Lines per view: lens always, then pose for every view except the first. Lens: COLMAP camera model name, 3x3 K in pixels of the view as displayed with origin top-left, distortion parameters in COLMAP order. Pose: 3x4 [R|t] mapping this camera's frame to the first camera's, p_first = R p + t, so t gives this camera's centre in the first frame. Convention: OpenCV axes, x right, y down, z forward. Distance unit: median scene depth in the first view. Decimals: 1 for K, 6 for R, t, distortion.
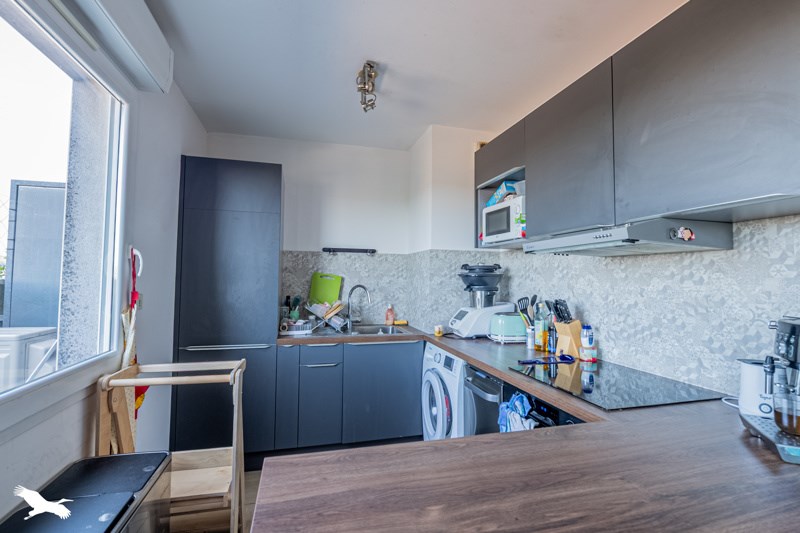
lens RADIAL K [[349.4, 0, 400.6], [0, 349.4, 274.9], [0, 0, 1]] dist [-0.000894, -0.021105]
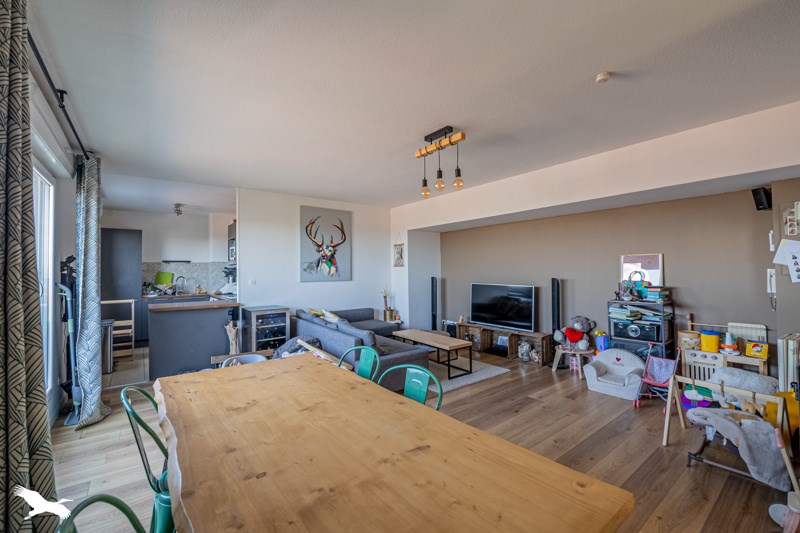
lens RADIAL K [[326.1, 0, 400.0], [0, 326.1, 266.5], [0, 0, 1]] dist [-0.002748, -0.000886]
pose [[0.924595, -0.020383, 0.380406, 0.451161], [0.020833, 0.999779, 0.002933, -0.014542], [-0.380381, 0.005213, 0.924815, -1.750522]]
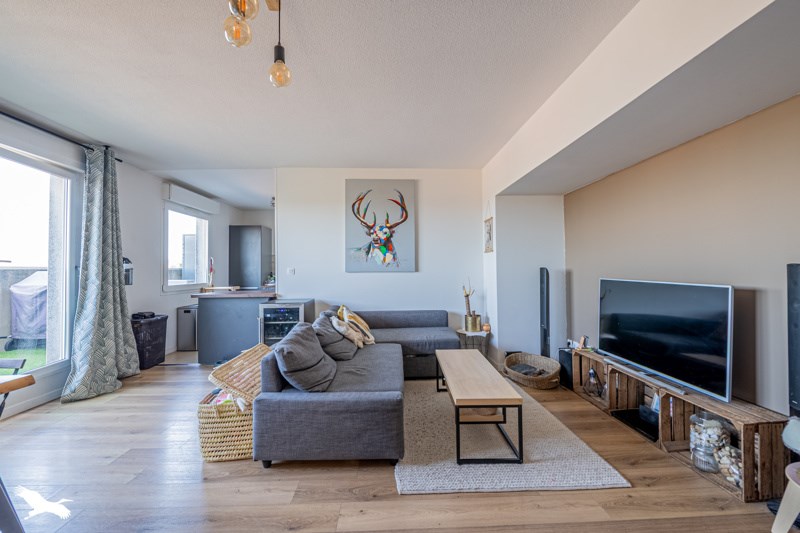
lens RADIAL K [[326.1, 0, 400.0], [0, 326.1, 266.5], [0, 0, 1]] dist [-0.002748, -0.000886]
pose [[0.974614, -0.025431, -0.222441, 1.236005], [0.025055, 0.999676, -0.004514, 0.055575], [0.222483, -0.001174, 0.974936, -1.234977]]
